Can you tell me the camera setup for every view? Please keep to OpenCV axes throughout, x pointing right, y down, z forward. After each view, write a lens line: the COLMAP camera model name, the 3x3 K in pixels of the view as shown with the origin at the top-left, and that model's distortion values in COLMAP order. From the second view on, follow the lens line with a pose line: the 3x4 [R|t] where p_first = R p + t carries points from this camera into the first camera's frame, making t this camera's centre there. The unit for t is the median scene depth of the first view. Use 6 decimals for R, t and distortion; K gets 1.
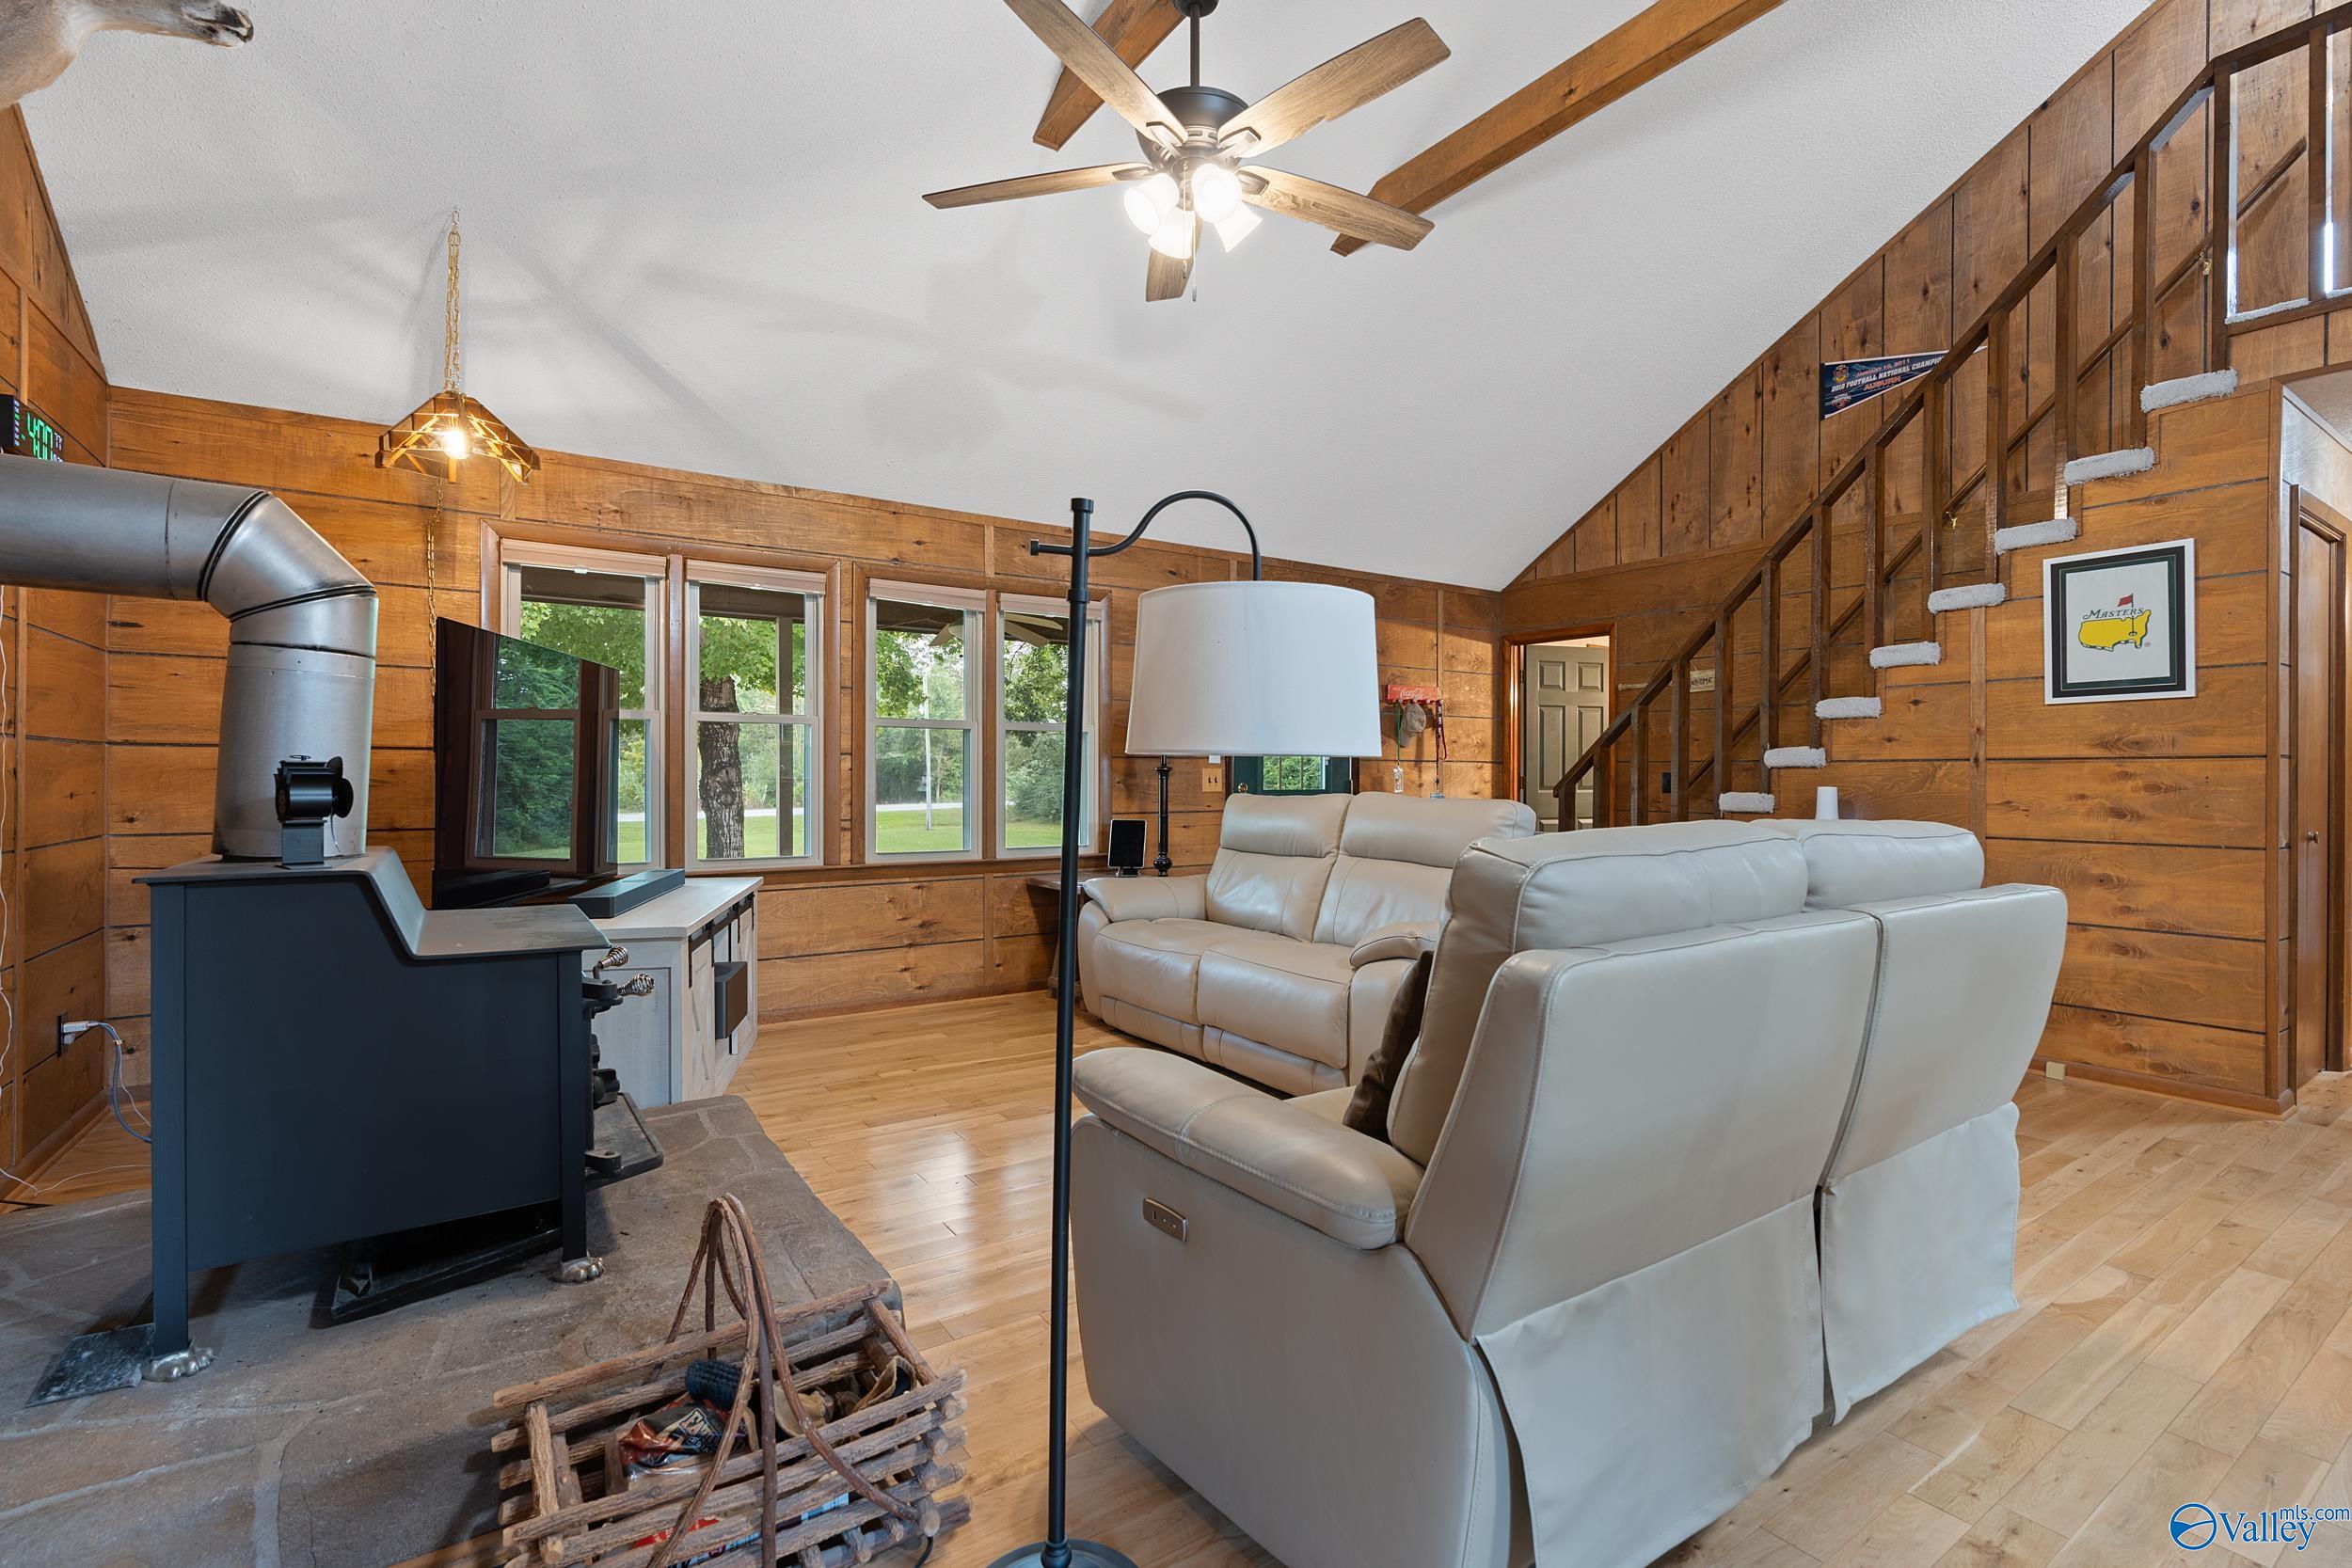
lens RADIAL K [[1062.9, 0, 1182.4], [0, 1062.9, 780.9], [0, 0, 1]] dist [0.002957, 0.003512]
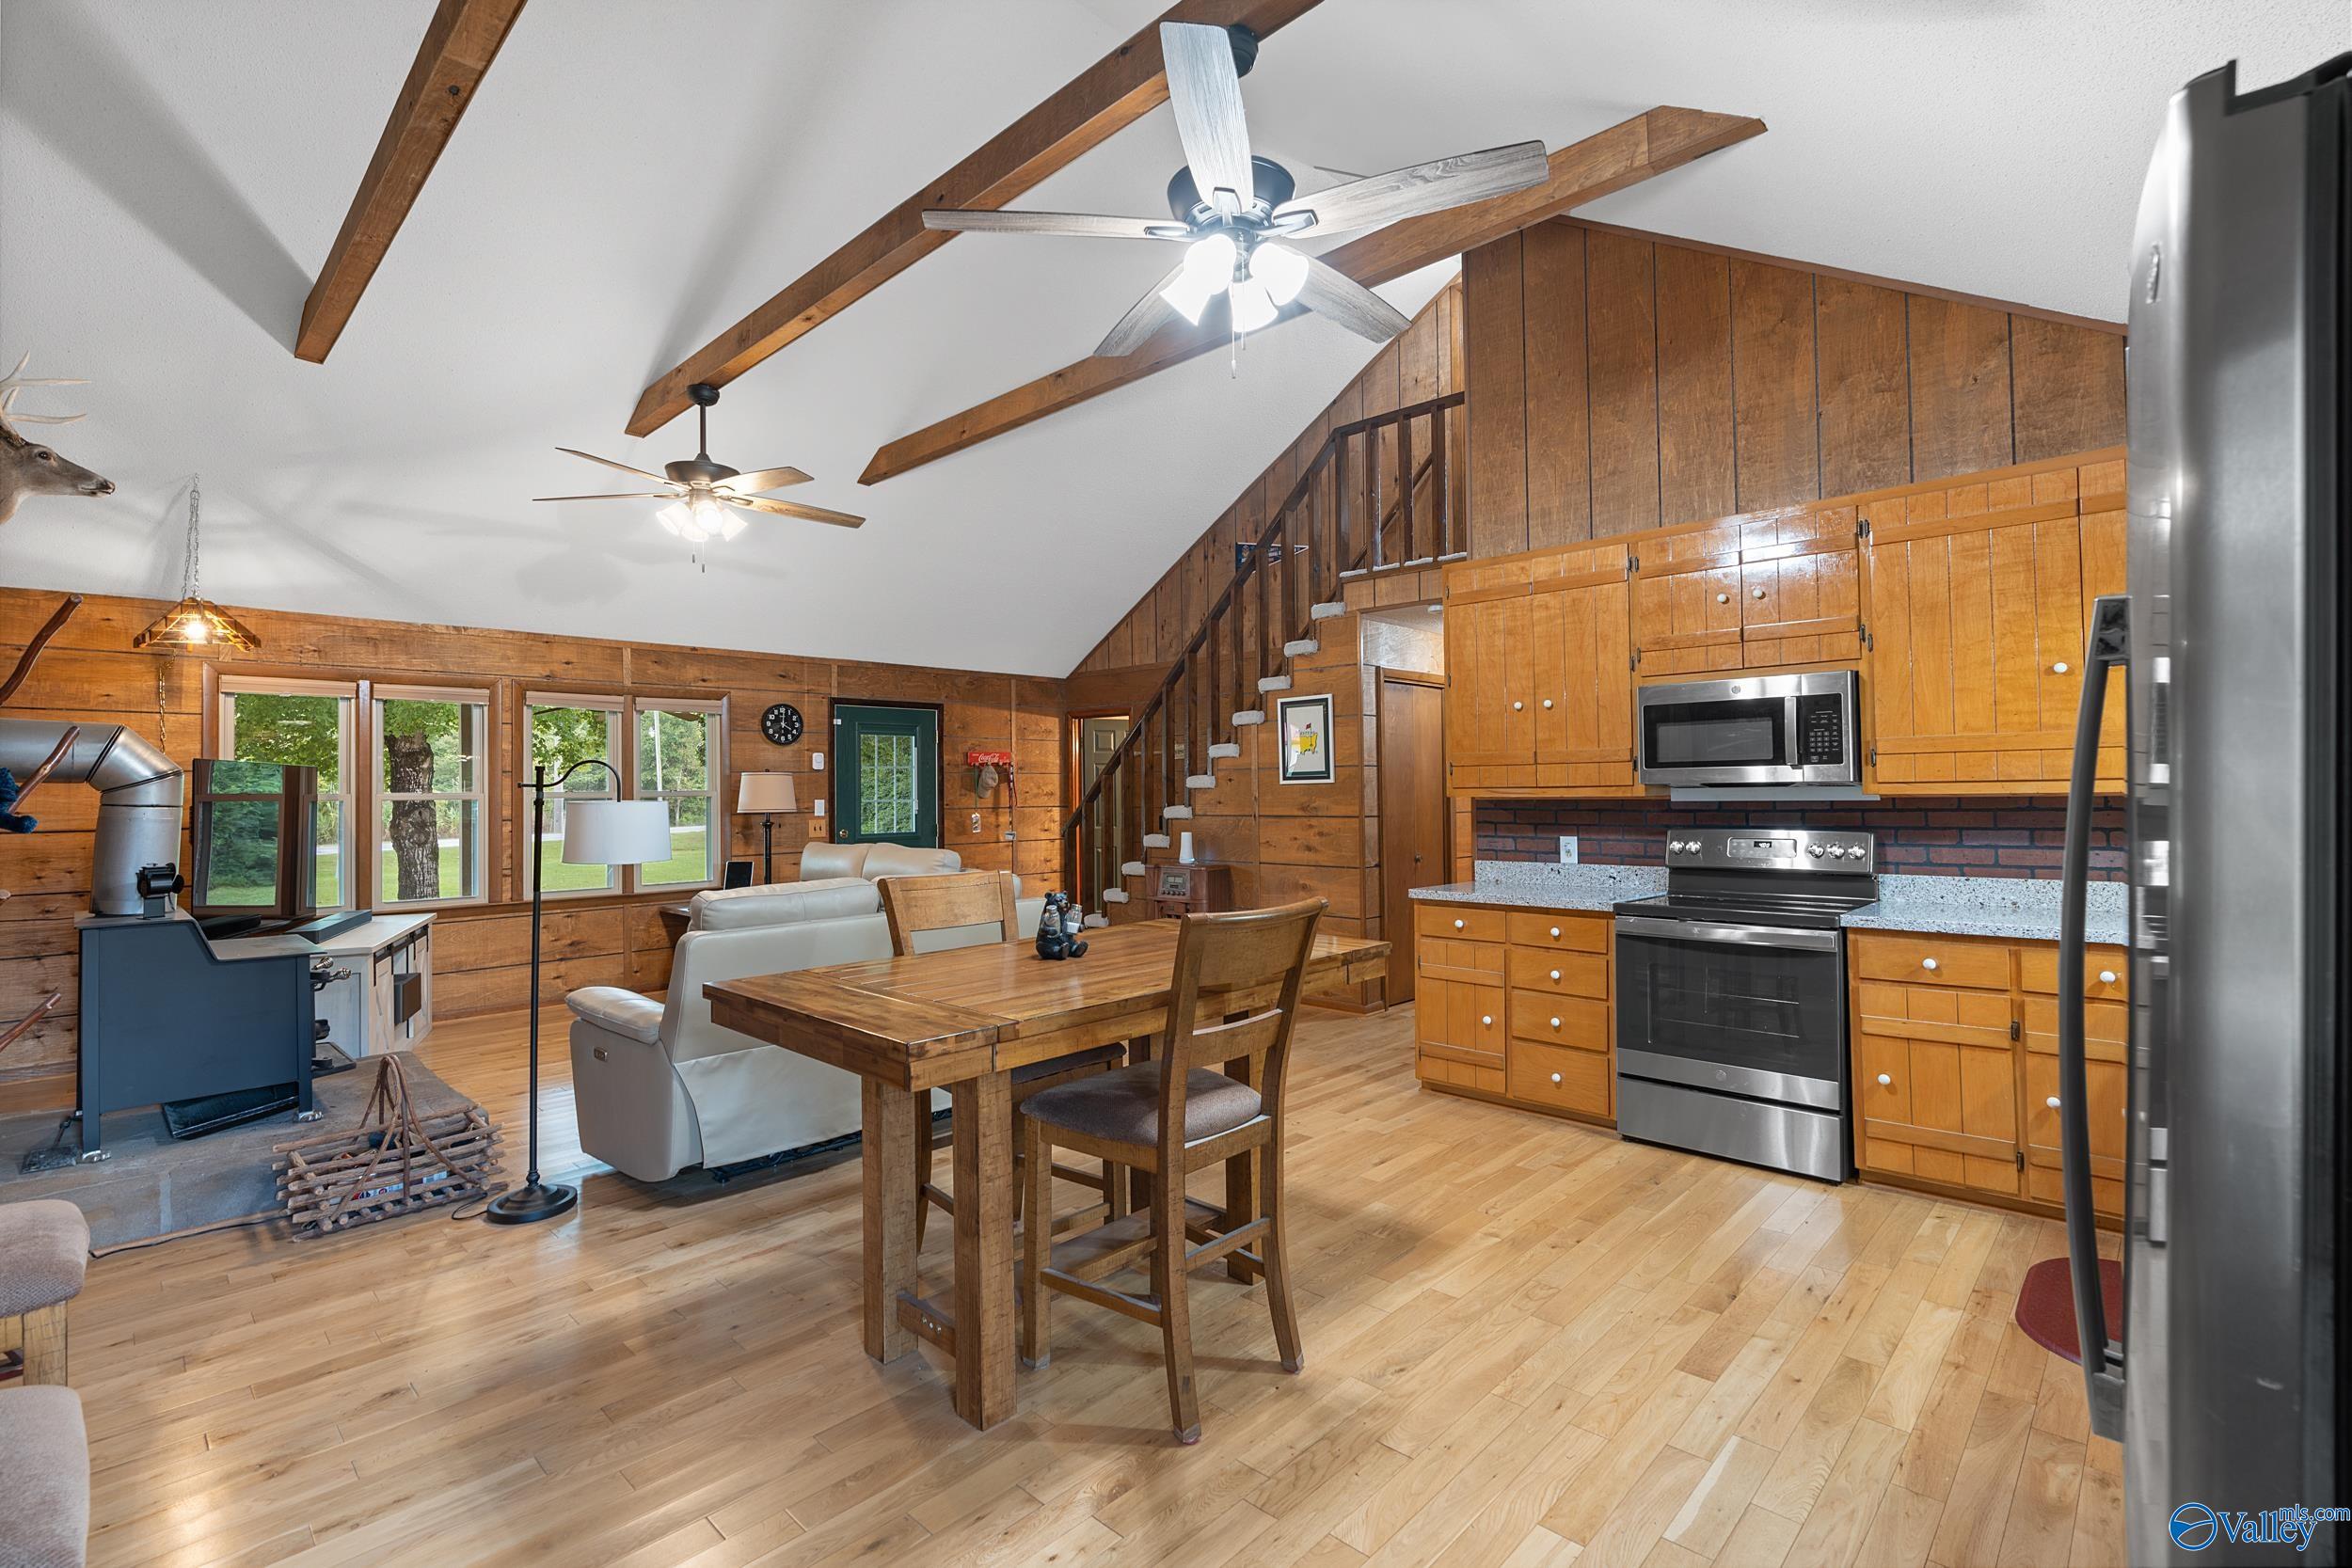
lens RADIAL K [[1062.9, 0, 1173.1], [0, 1062.9, 777.1], [0, 0, 1]] dist [0.002957, 0.003512]
pose [[0.979229, -0.010254, 0.202496, 0.282900], [0.013640, 0.999789, -0.015333, -0.055952], [-0.202296, 0.017776, 0.979163, -0.591226]]
